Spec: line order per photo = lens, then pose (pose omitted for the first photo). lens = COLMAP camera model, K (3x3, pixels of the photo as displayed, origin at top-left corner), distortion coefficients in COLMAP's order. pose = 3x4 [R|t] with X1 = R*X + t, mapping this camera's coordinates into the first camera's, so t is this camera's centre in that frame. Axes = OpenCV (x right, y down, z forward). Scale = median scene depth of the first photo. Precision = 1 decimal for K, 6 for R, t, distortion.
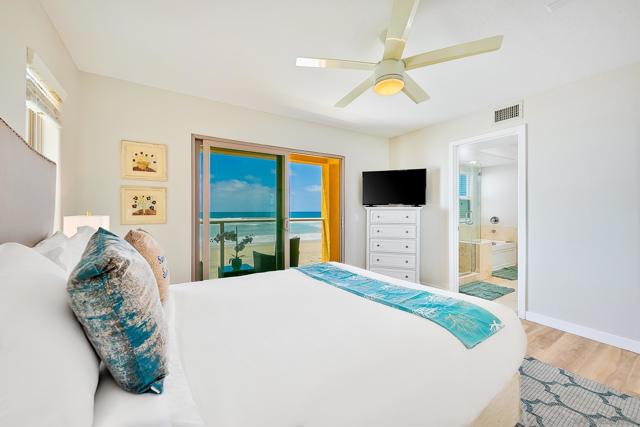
lens RADIAL K [[253.1, 0, 317.1], [0, 253.1, 209.5], [0, 0, 1]] dist [0.002448, -0.001046]
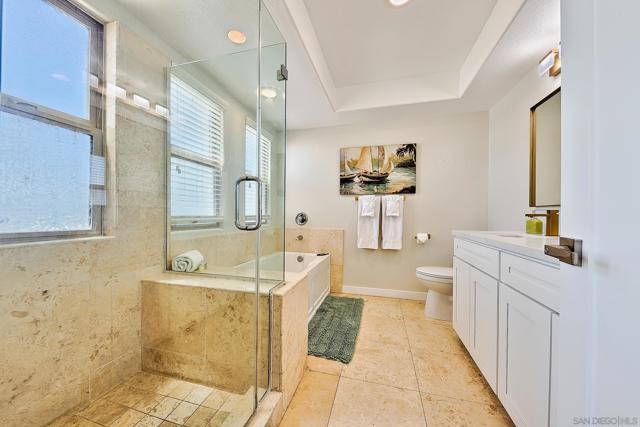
lens RADIAL K [[237.5, 0, 323.1], [0, 237.5, 208.4], [0, 0, 1]] dist [-0.001590, -0.001929]
pose [[0.719707, 0.025571, 0.693807, 0.584779], [-0.010604, 0.999610, -0.025842, 0.051169], [-0.694197, 0.011242, 0.719697, 0.949079]]
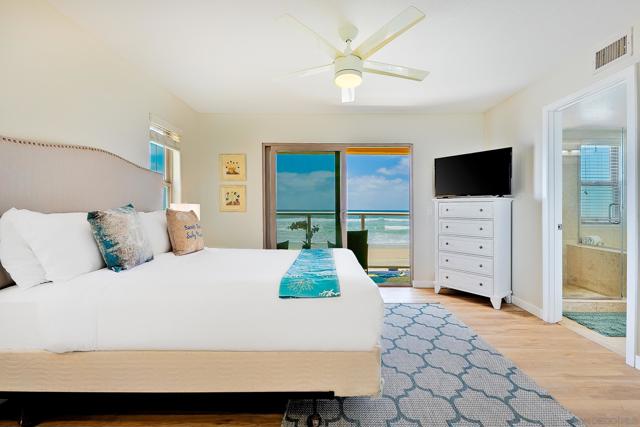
lens RADIAL K [[275.6, 0, 320.1], [0, 275.6, 210.2], [0, 0, 1]] dist [-0.001415, -0.001605]
pose [[0.833958, 0.009783, -0.551741, 0.425923], [-0.004549, 0.999931, 0.010855, 0.022478], [0.551809, -0.006543, 0.833945, -0.013259]]
